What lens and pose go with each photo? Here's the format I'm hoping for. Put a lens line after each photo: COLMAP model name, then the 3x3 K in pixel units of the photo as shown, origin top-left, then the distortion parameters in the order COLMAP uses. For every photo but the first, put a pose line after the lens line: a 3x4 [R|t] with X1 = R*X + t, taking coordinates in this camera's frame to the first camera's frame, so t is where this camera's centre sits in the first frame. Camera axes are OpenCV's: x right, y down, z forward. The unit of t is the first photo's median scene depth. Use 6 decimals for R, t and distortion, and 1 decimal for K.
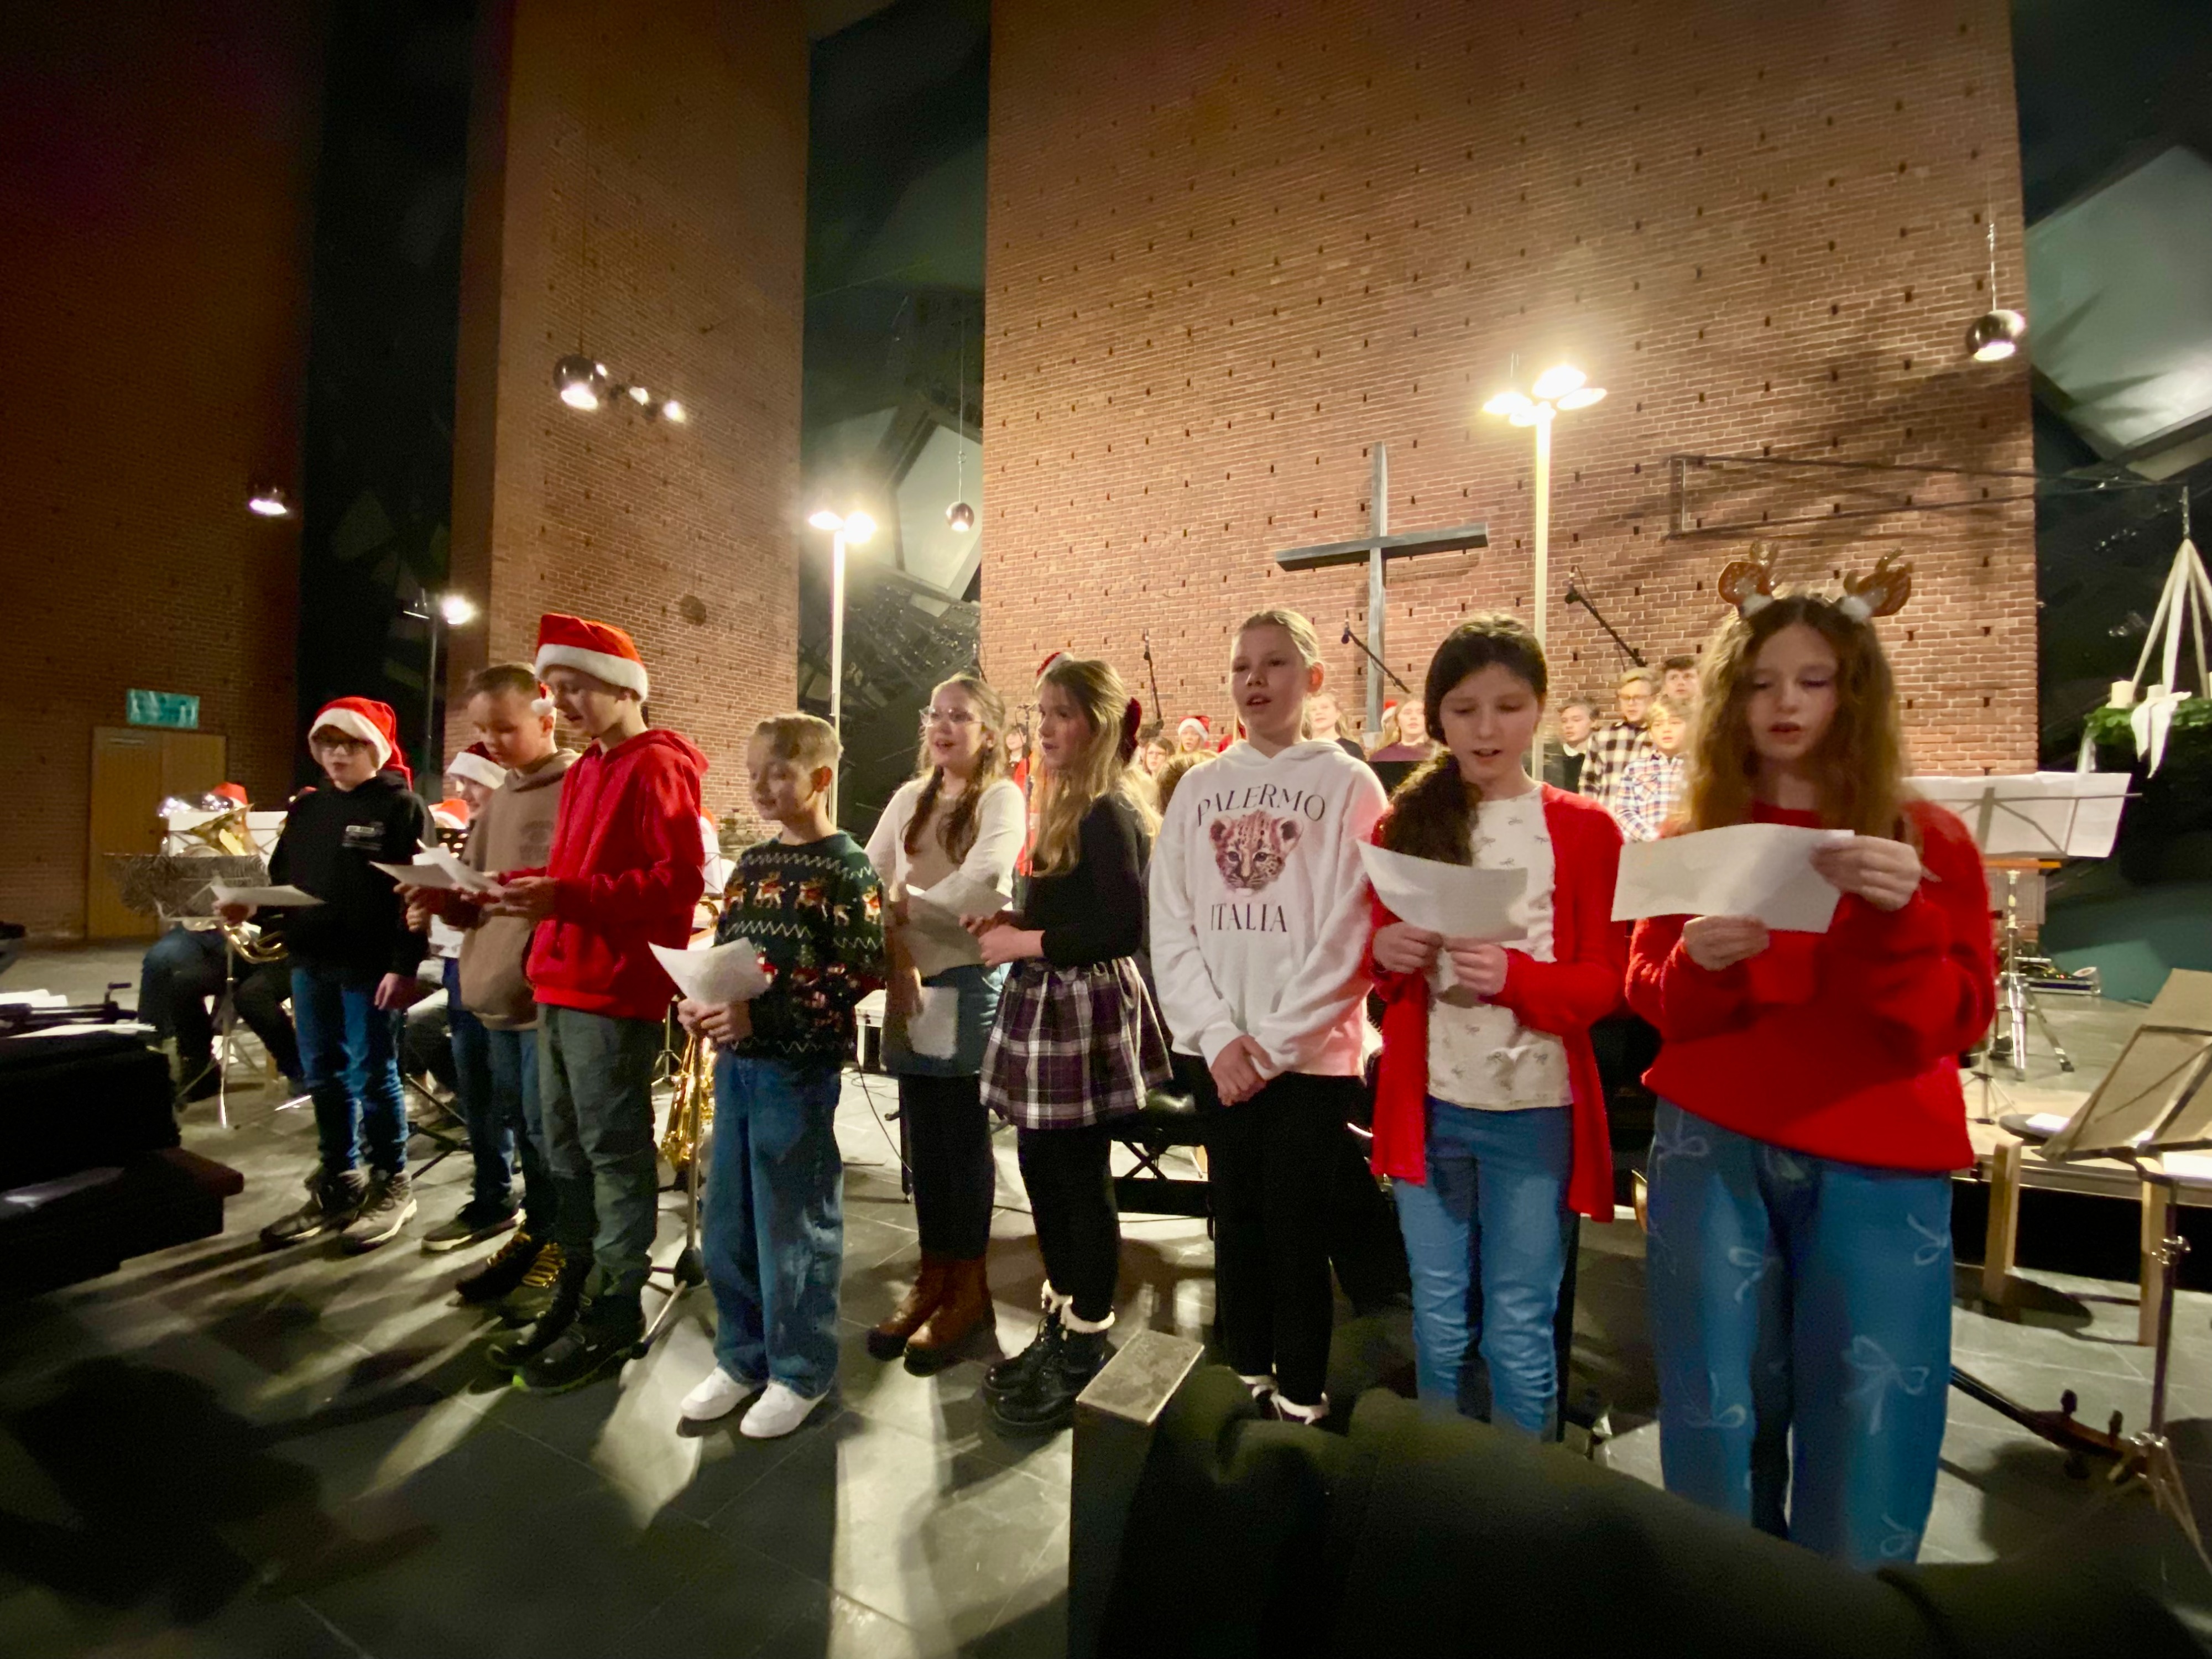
lens RADIAL K [[890.2, 0, 1106.0], [0, 890.2, 829.5], [0, 0, 1]] dist [0.012179, -0.018047]
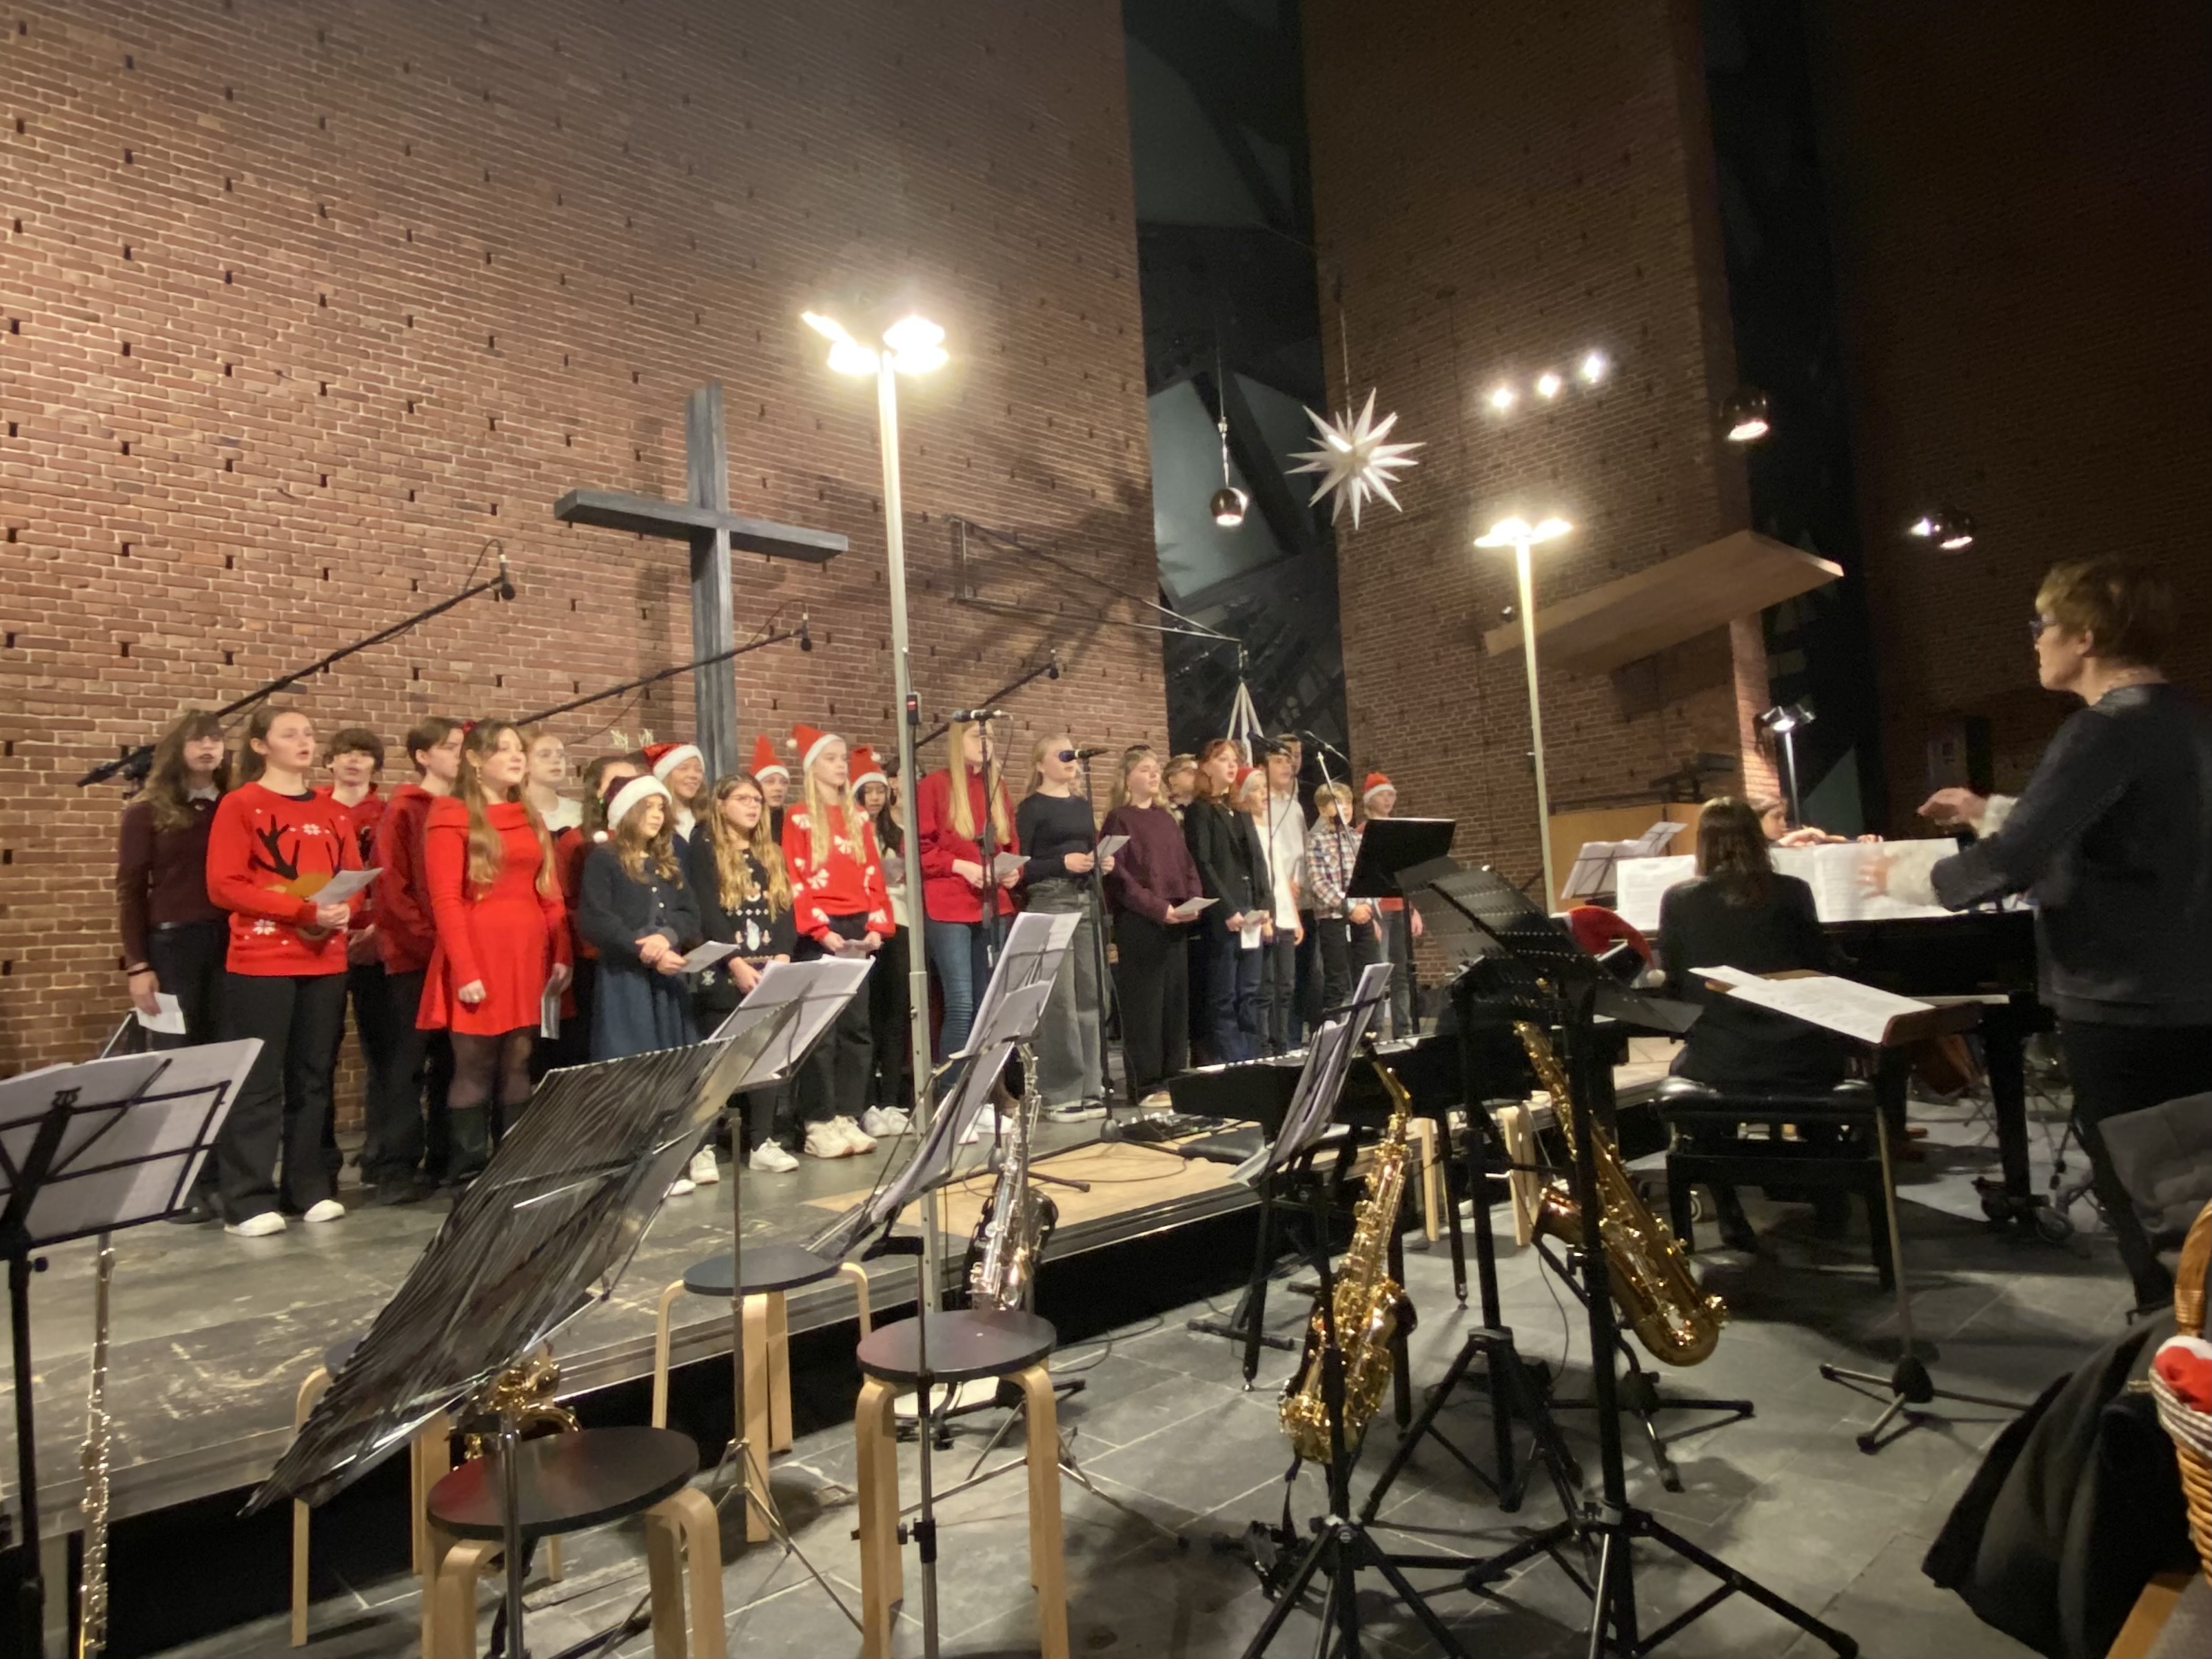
lens RADIAL K [[1334.7, 0, 1096.9], [0, 1334.7, 824.8], [0, 0, 1]] dist [0.023945, -0.039600]
pose [[0.356528, 0.038717, 0.933482, -0.527819], [0.053831, 0.996630, -0.061896, 0.000539], [-0.932733, 0.072318, 0.353242, 0.335485]]
